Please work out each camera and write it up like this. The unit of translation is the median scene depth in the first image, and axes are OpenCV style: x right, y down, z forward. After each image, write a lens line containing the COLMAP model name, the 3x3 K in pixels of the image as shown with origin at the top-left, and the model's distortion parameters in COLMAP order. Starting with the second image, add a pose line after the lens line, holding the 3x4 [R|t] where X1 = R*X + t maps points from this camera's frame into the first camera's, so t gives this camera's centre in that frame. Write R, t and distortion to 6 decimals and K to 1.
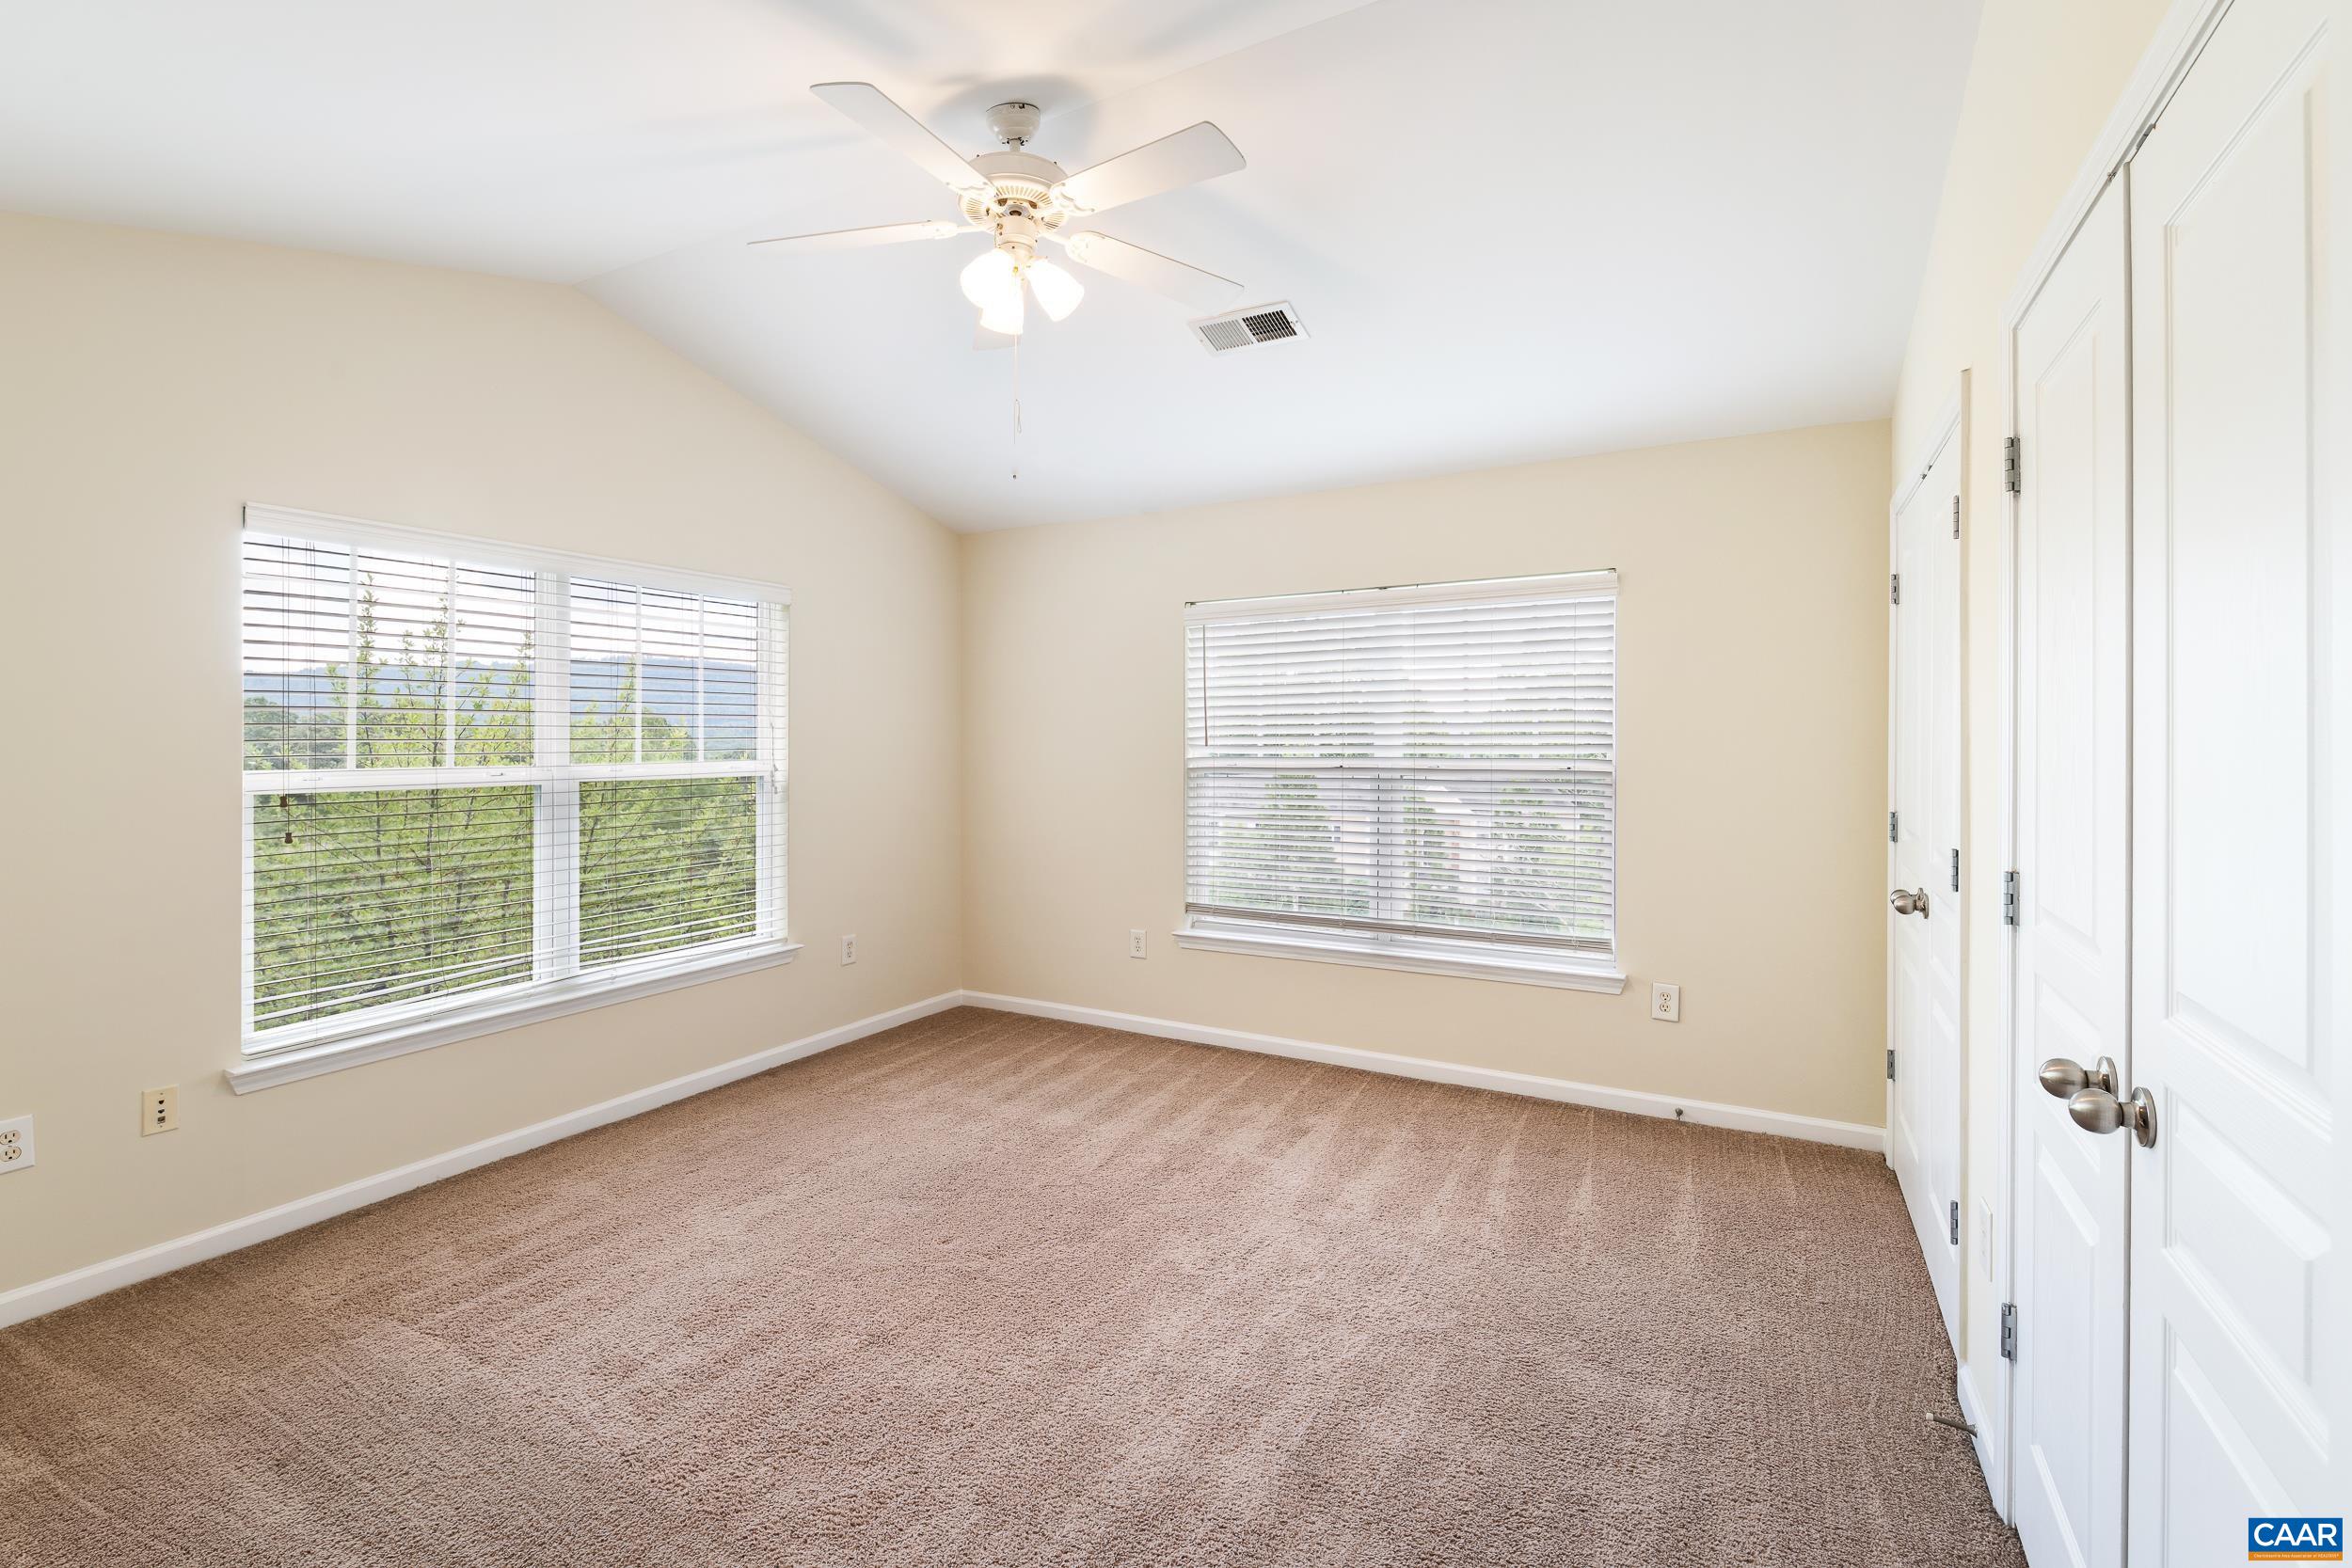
lens RADIAL K [[1013.0, 0, 1176.0], [0, 1013.0, 784.0], [0, 0, 1]] dist [0.012387, -0.007509]
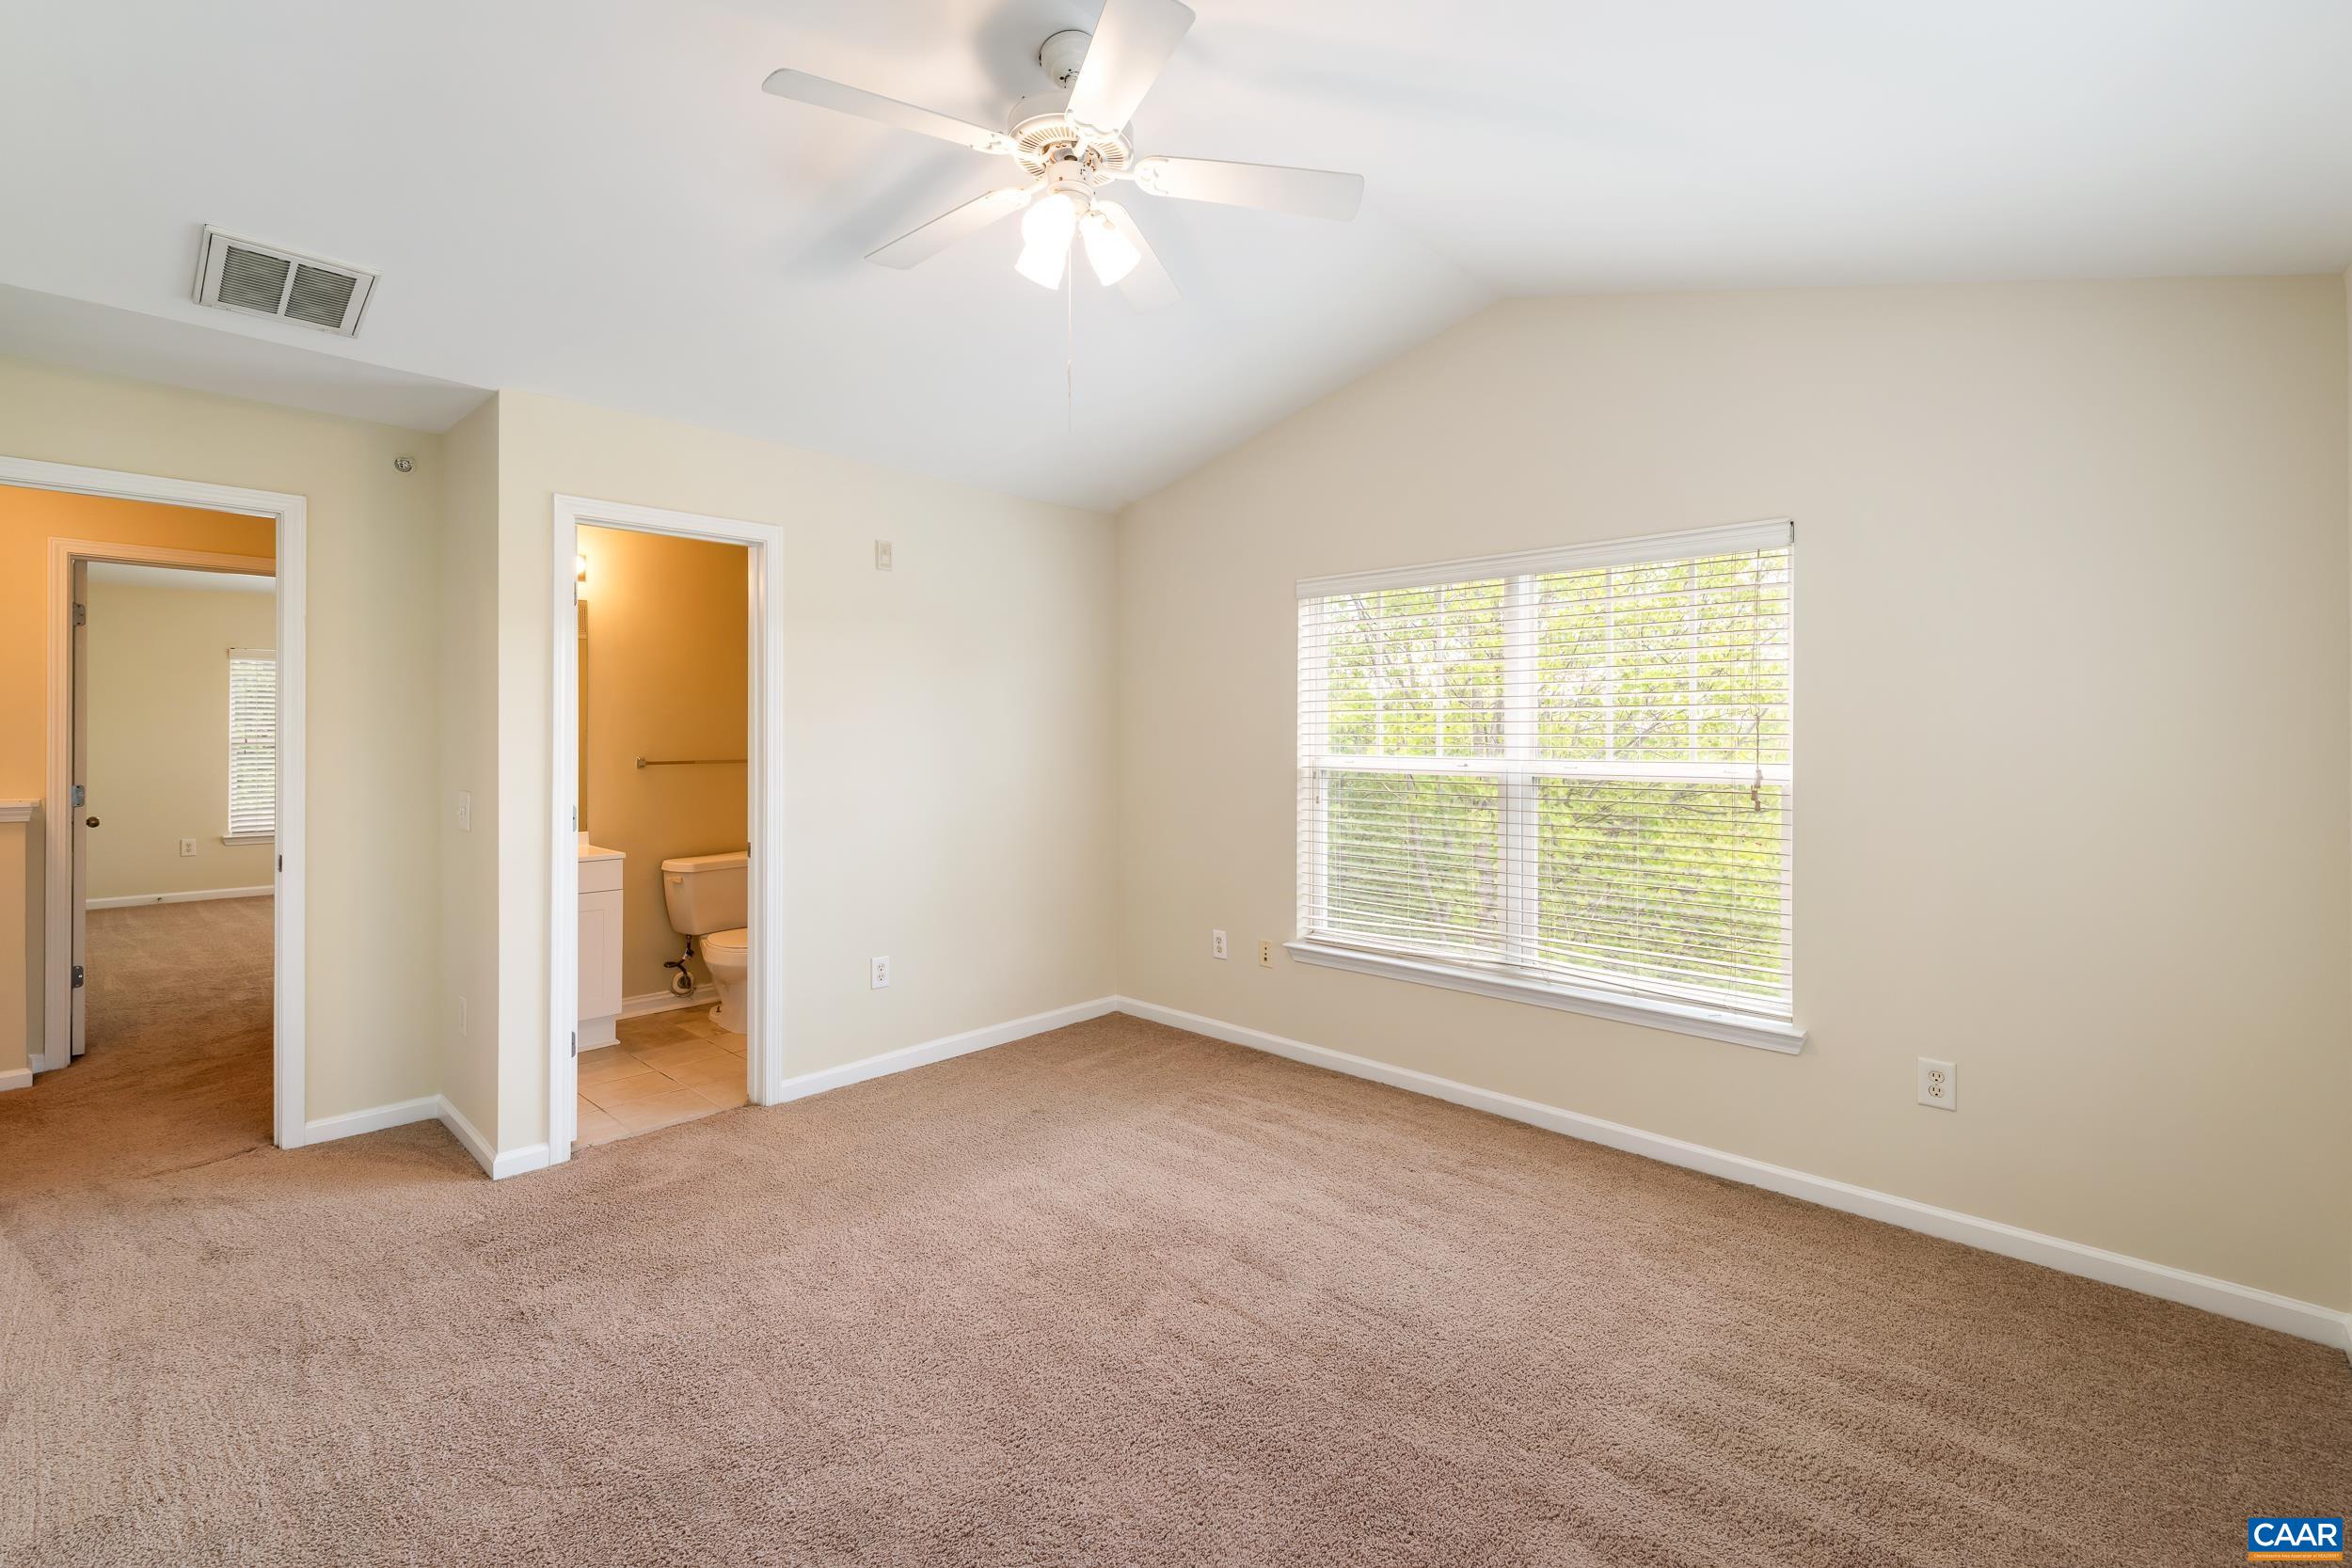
lens RADIAL K [[1016.2, 0, 1168.6], [0, 1016.2, 753.6], [0, 0, 1]] dist [0.005313, -0.006532]
pose [[-0.245641, 0.022933, -0.969089, 0.561032], [-0.044156, 0.998418, 0.034820, -0.051501], [0.968355, 0.051344, -0.244240, 1.040659]]
